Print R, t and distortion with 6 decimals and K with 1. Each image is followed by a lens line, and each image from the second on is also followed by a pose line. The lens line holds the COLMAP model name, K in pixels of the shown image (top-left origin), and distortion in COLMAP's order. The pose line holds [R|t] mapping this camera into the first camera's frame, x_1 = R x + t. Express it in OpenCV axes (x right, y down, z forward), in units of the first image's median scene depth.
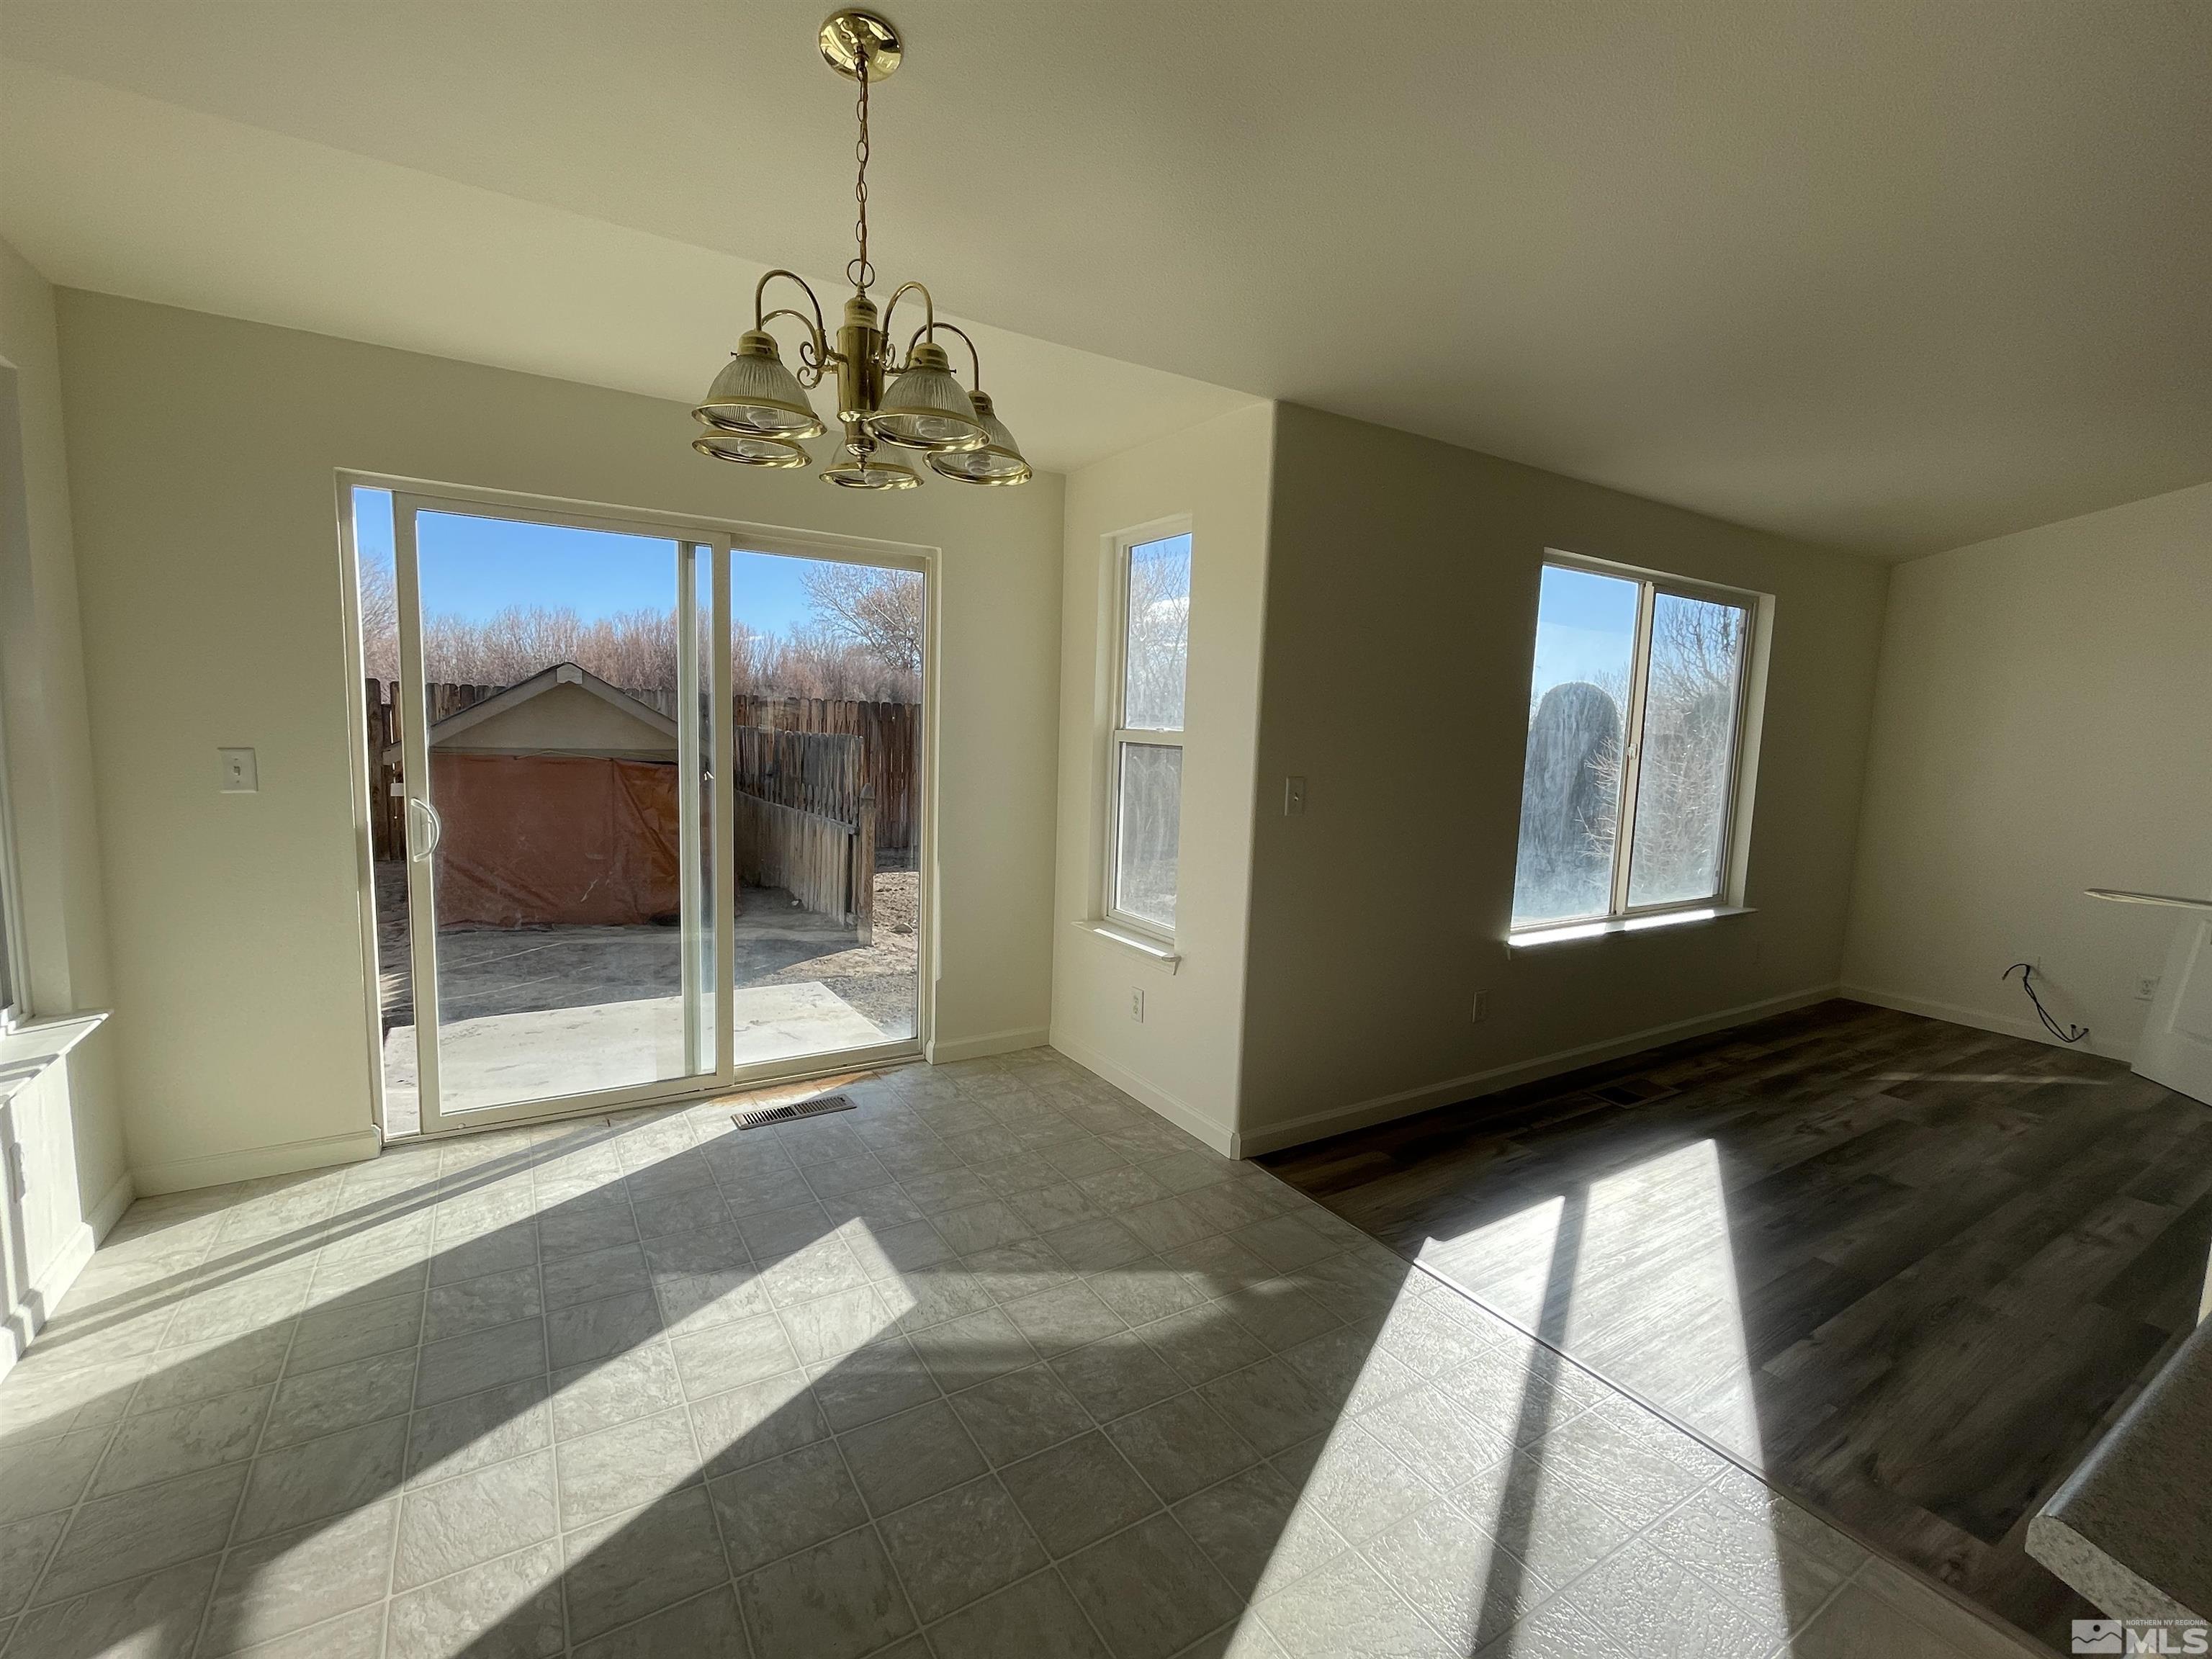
lens RADIAL K [[959.9, 0, 1106.0], [0, 959.9, 829.5], [0, 0, 1]] dist [-0.000060, 0.000037]
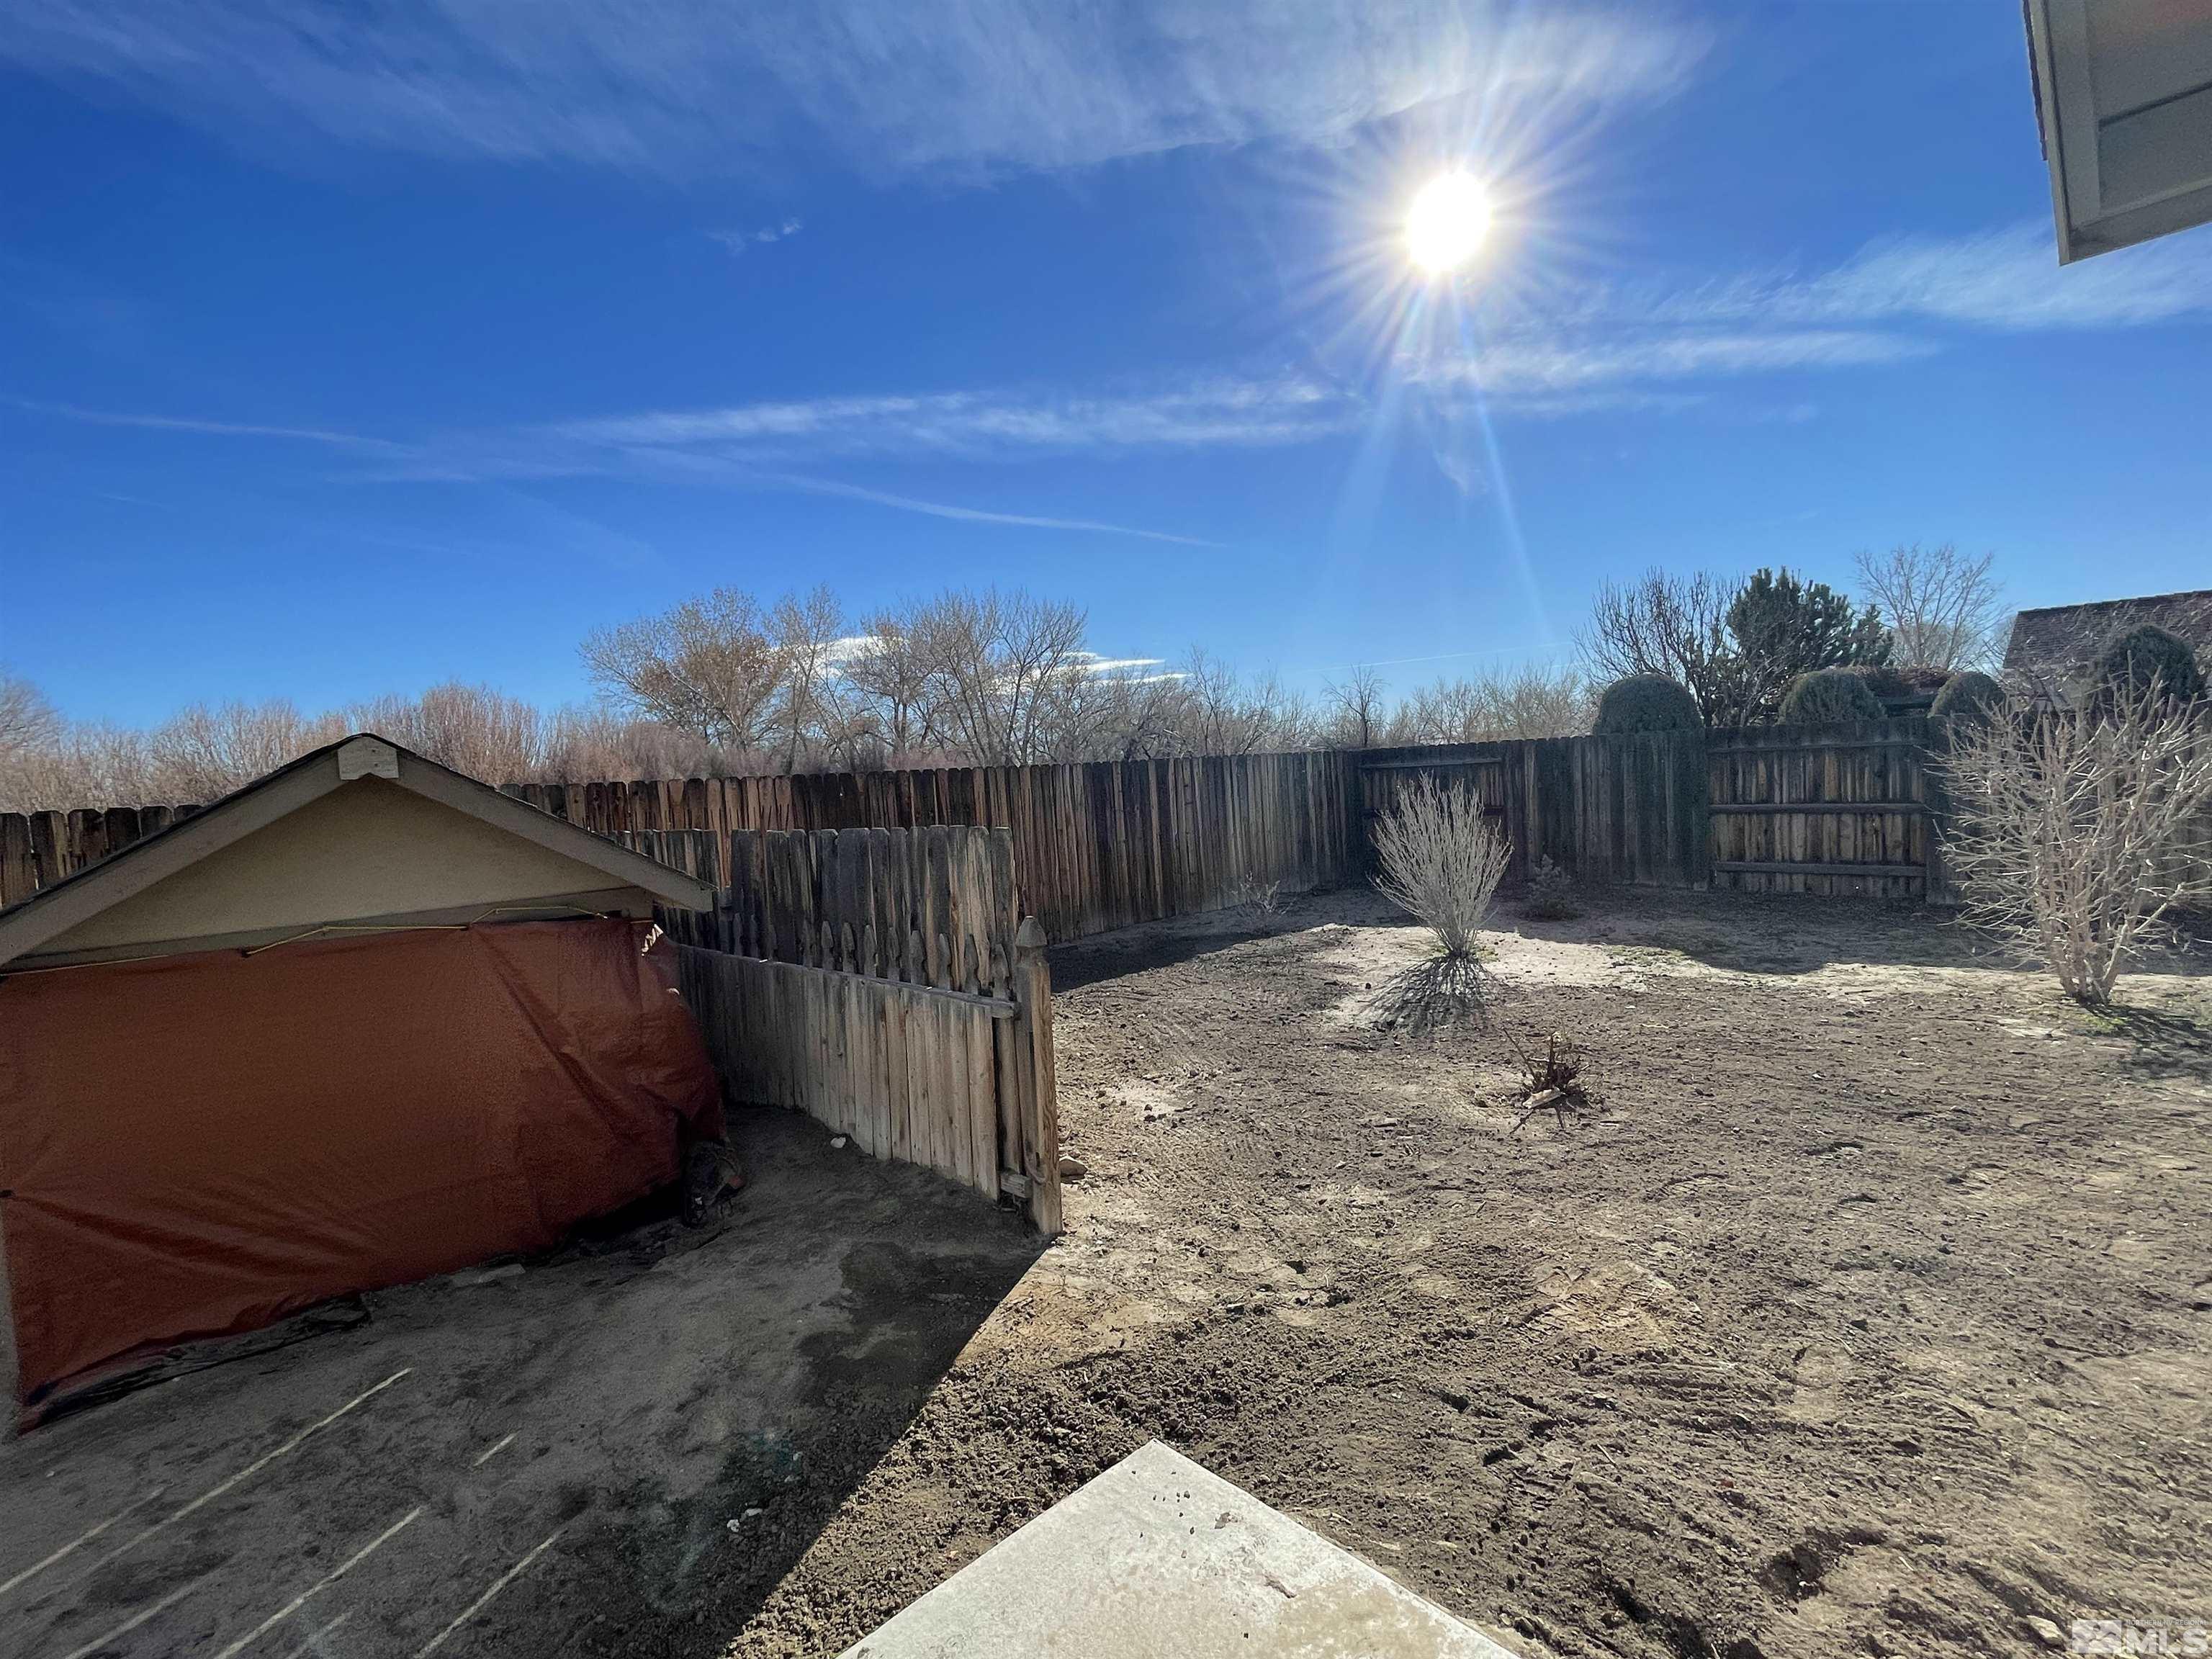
lens RADIAL K [[982.4, 0, 1106.0], [0, 982.4, 829.5], [0, 0, 1]] dist [-0.001718, -0.000038]
pose [[0.976251, -0.103060, 0.190559, -0.296554], [0.113492, 0.992536, -0.044640, -0.066086], [-0.184536, 0.065207, 0.980660, 0.462336]]
